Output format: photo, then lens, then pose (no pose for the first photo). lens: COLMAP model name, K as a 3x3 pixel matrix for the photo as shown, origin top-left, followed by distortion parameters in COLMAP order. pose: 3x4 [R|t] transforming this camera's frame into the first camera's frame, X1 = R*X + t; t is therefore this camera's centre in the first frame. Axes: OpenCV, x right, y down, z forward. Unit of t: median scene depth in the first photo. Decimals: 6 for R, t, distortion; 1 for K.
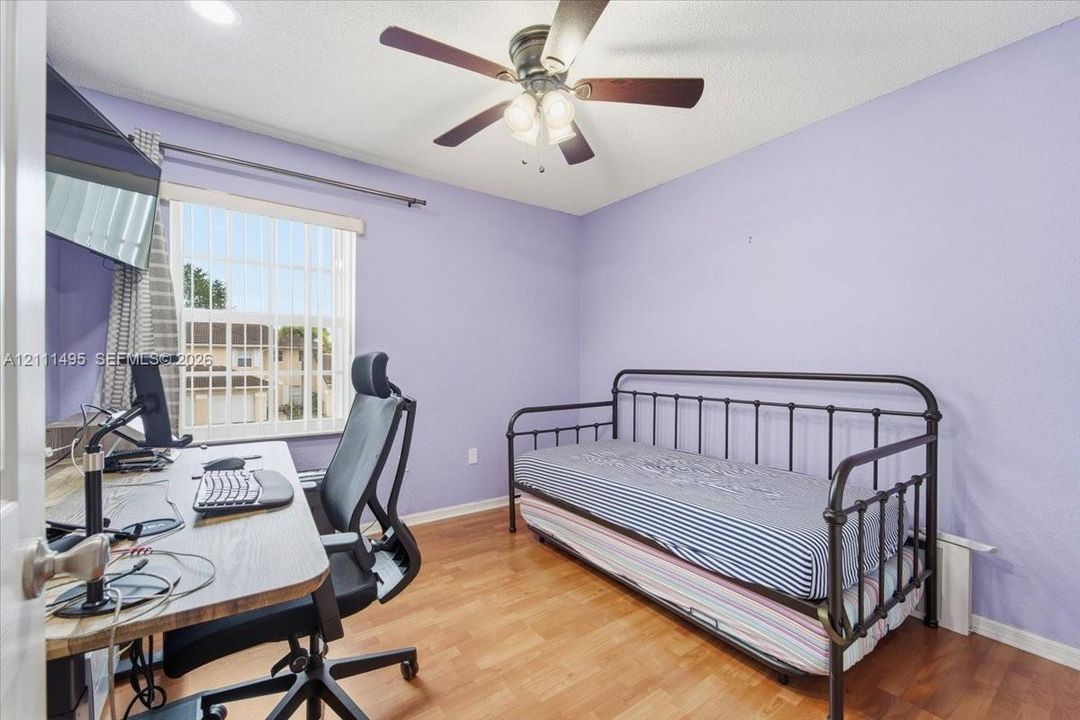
lens RADIAL K [[446.0, 0, 540.0], [0, 446.0, 360.0], [0, 0, 1]] dist [0.000815, 0.000299]
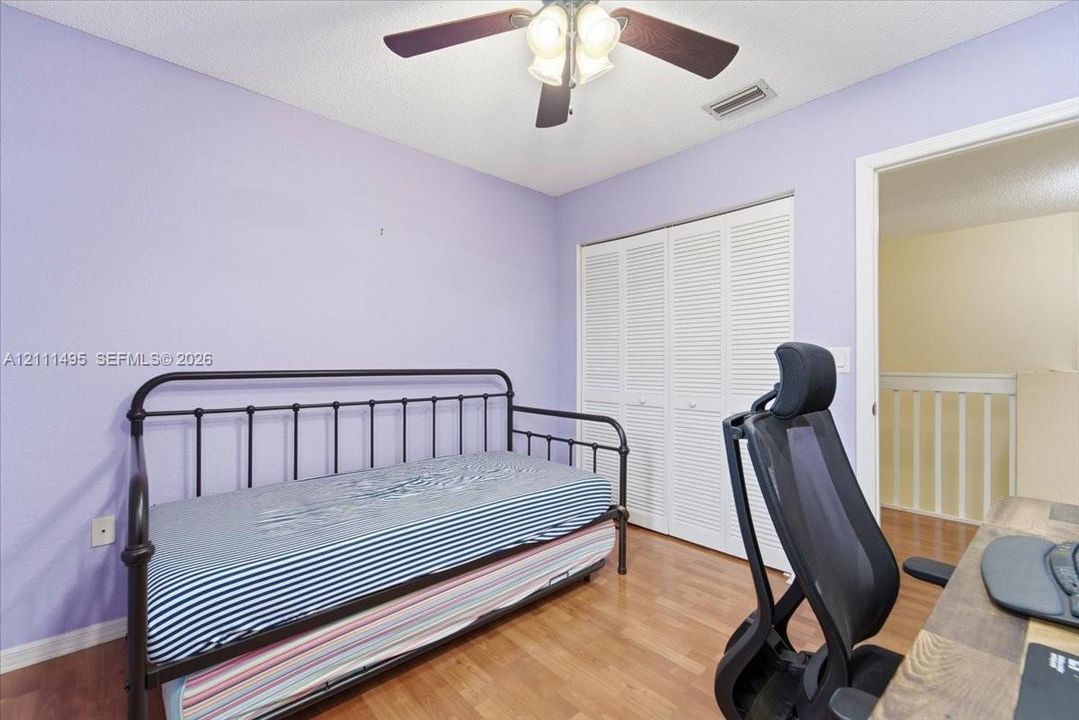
lens RADIAL K [[445.6, 0, 539.5], [0, 445.6, 360.0], [0, 0, 1]] dist [0.000815, 0.000299]
pose [[-0.130355, 0.003339, 0.991462, -0.719488], [-0.011237, 0.999925, -0.004845, 0.007271], [-0.991404, -0.011773, -0.130308, 1.102481]]
